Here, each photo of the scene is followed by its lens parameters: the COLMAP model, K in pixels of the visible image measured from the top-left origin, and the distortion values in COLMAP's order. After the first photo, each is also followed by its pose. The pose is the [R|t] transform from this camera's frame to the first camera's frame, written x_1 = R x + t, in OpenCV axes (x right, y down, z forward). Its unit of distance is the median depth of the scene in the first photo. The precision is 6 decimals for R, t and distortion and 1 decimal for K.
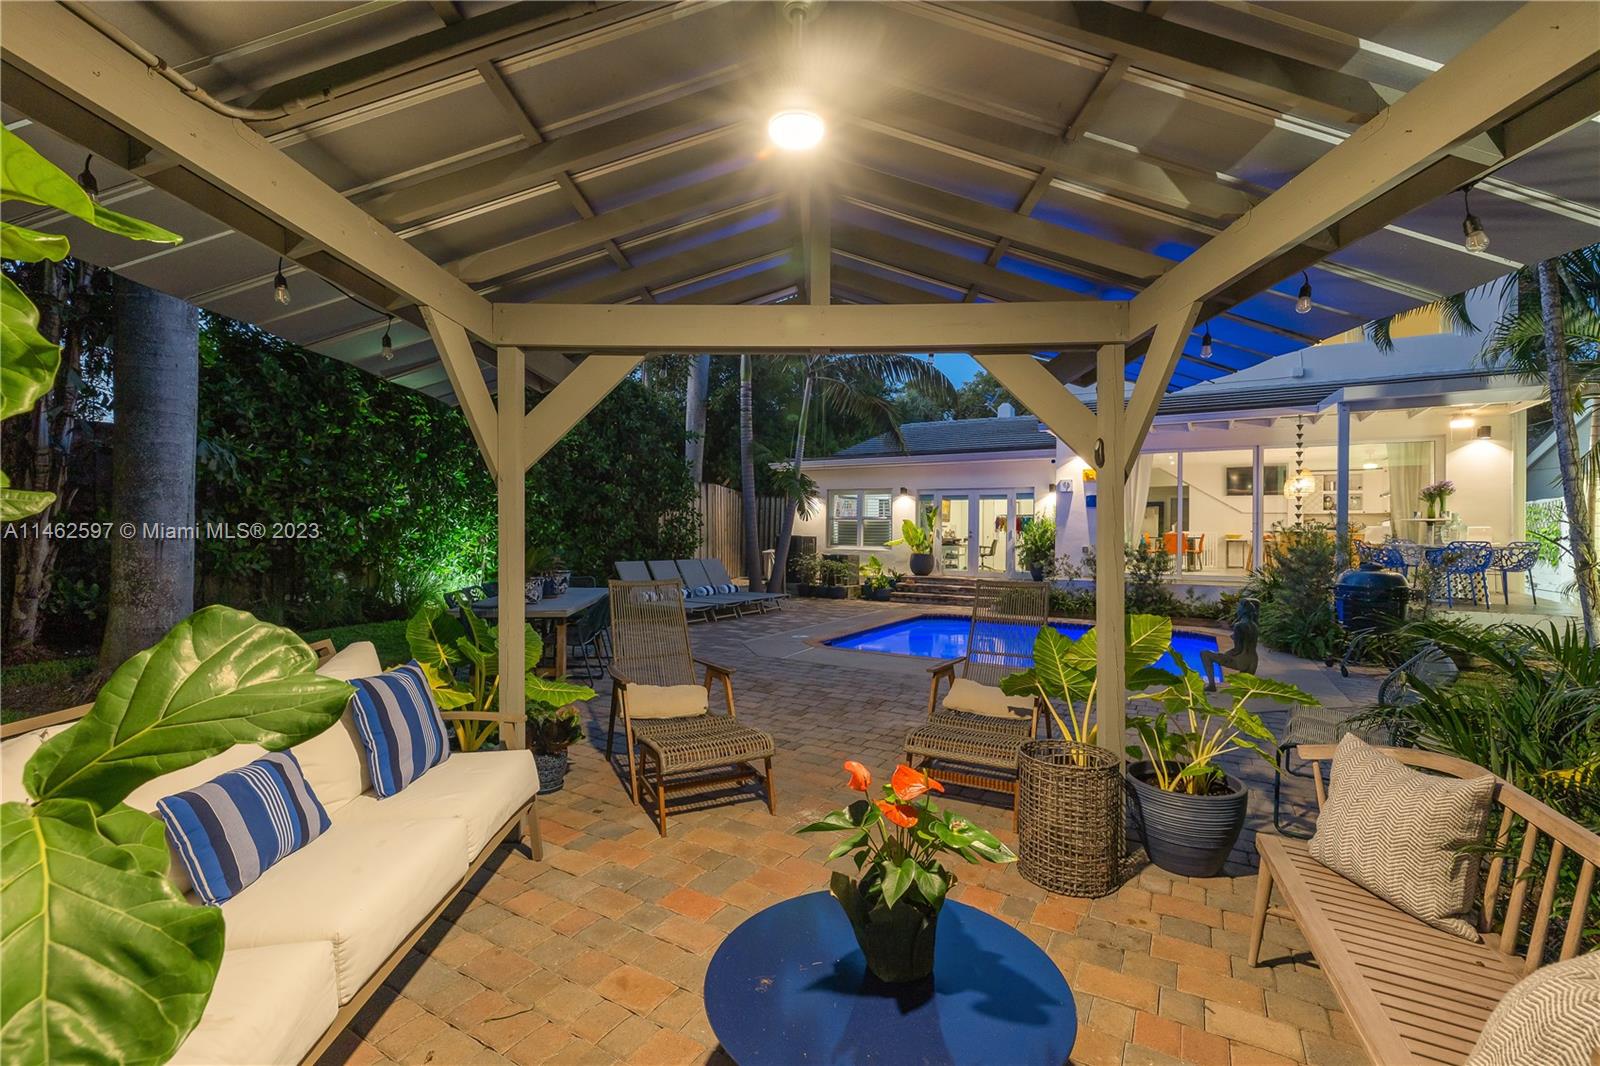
lens RADIAL K [[703.7, 0, 791.9], [0, 703.7, 526.6], [0, 0, 1]] dist [0.003912, 0.000234]
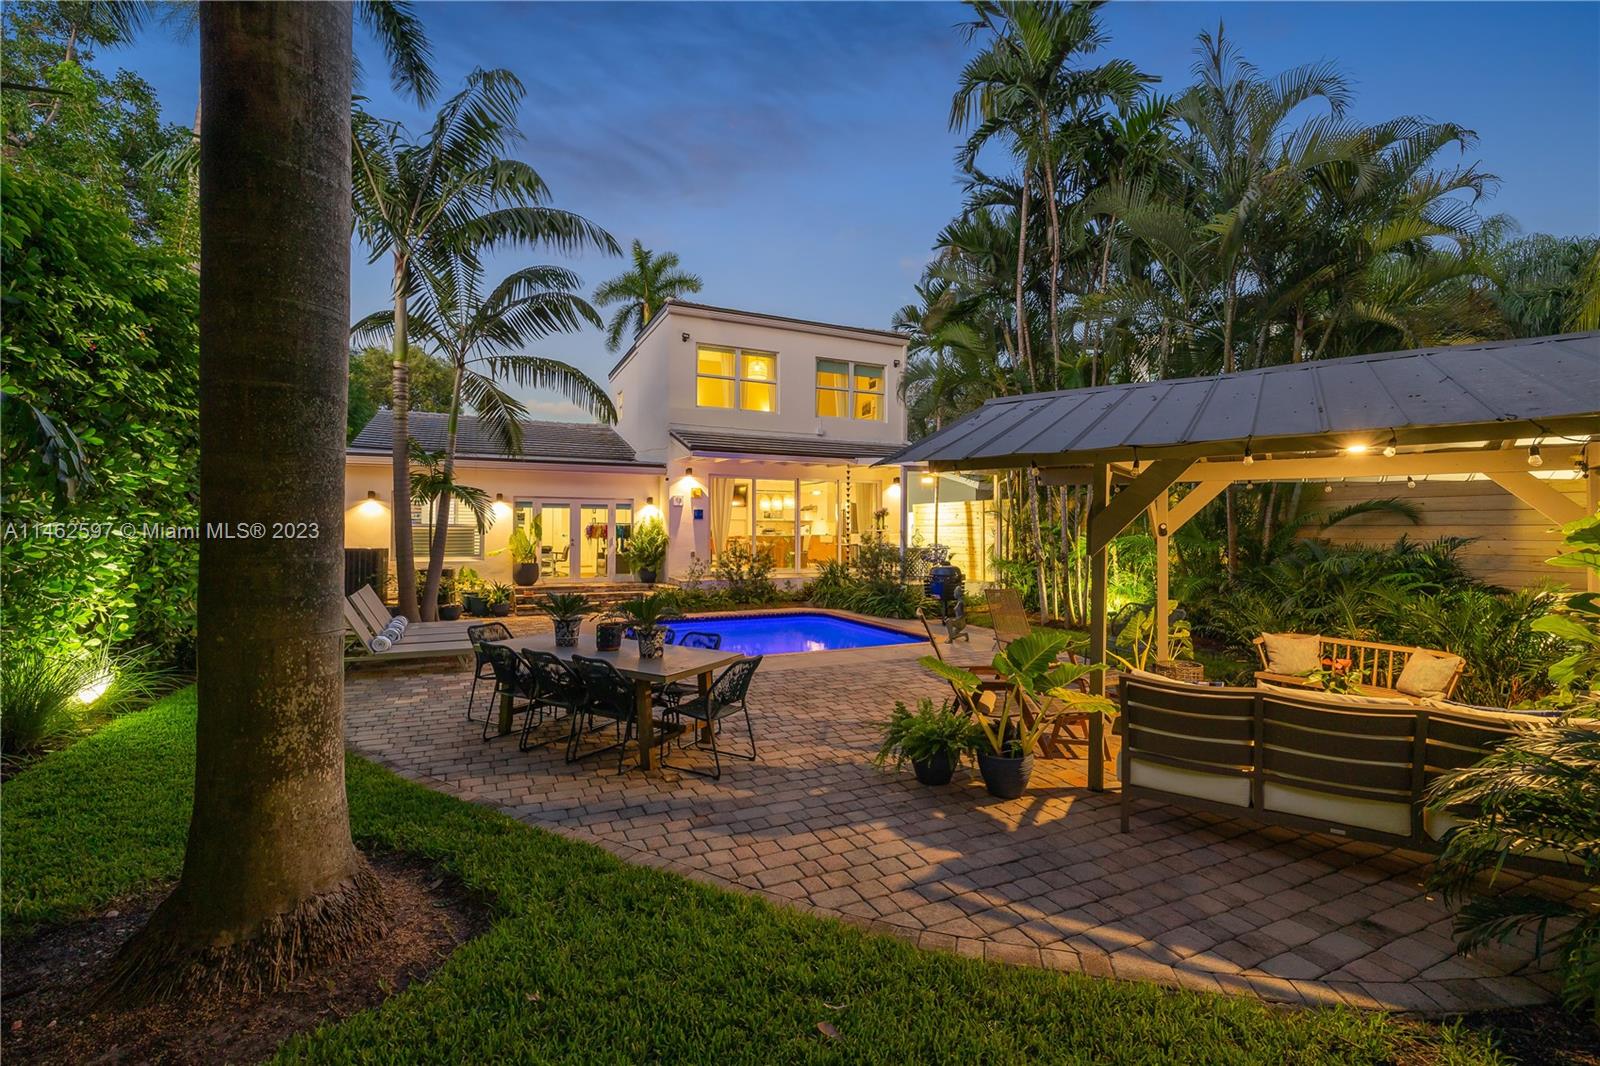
lens RADIAL K [[703.7, 0, 791.9], [0, 703.7, 526.6], [0, 0, 1]] dist [0.003912, 0.000234]
pose [[0.565185, -0.007078, 0.824934, -0.437610], [-0.005286, 0.999912, 0.012201, -0.027518], [-0.824947, -0.011257, 0.565098, 0.161393]]
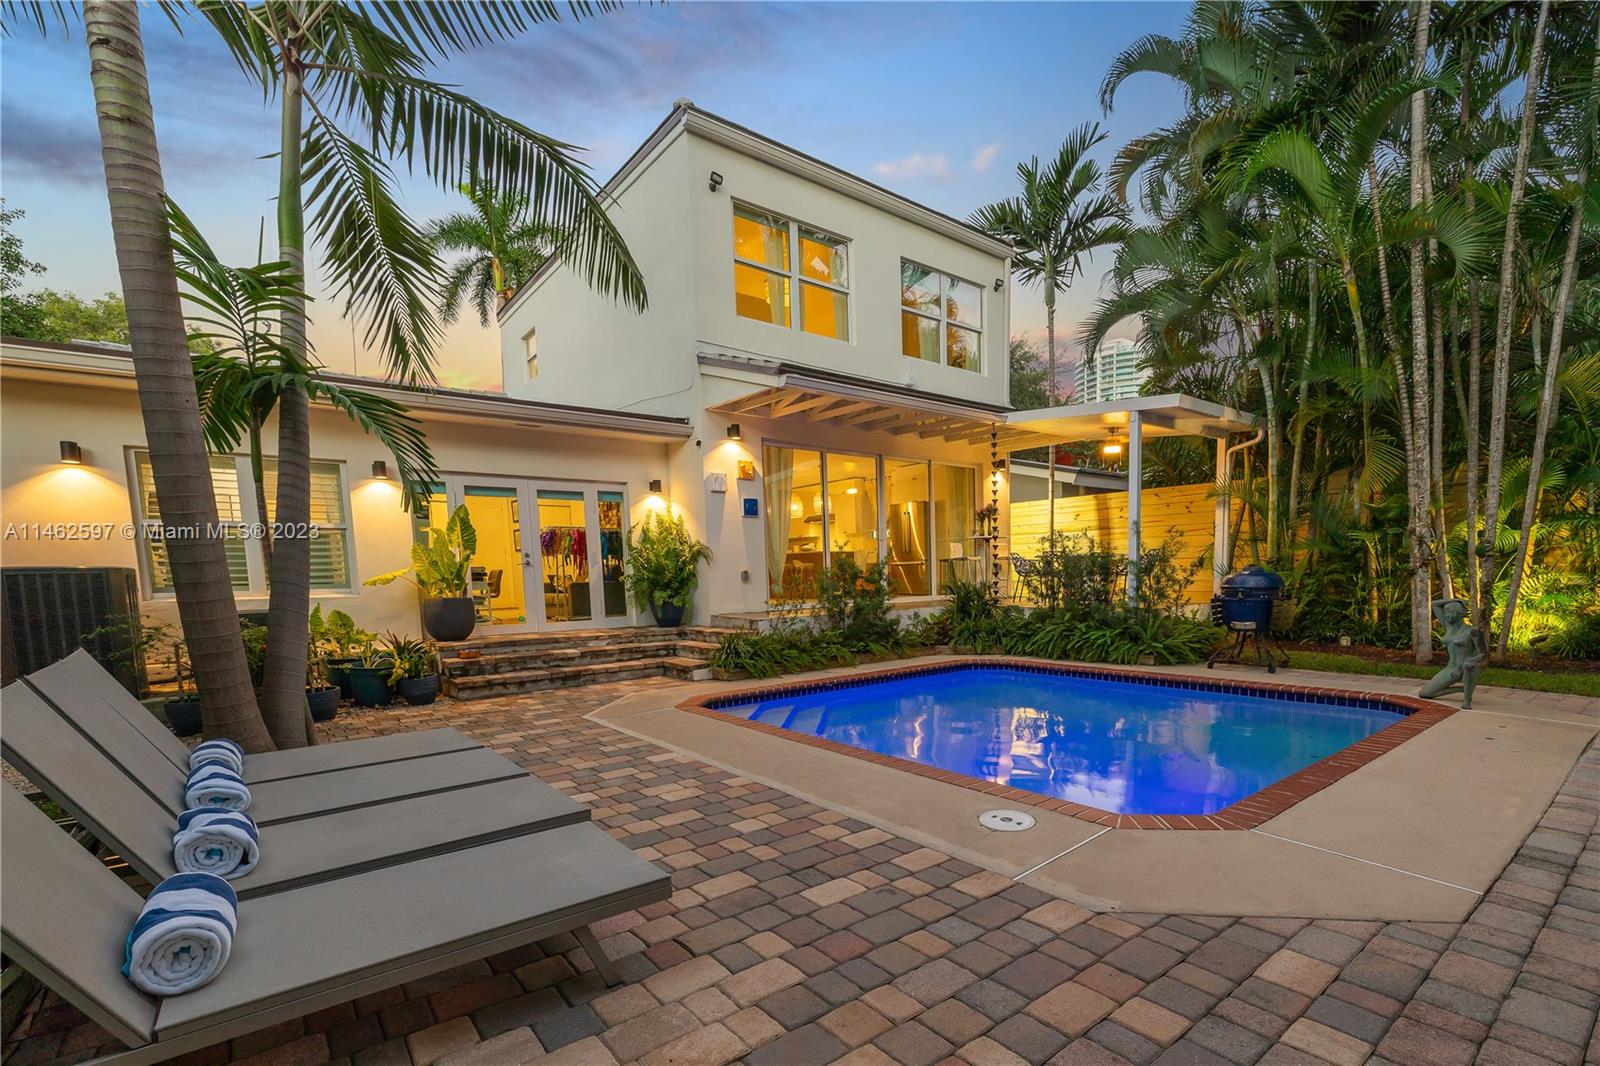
lens RADIAL K [[711.0, 0, 805.9], [0, 711.0, 659.3], [0, 0, 1]] dist [0.002817, 0.000182]
pose [[0.349034, -0.134644, 0.927387, -0.223762], [0.016691, 0.990360, 0.137505, 0.016937], [-0.936961, -0.032515, 0.347917, 0.619943]]
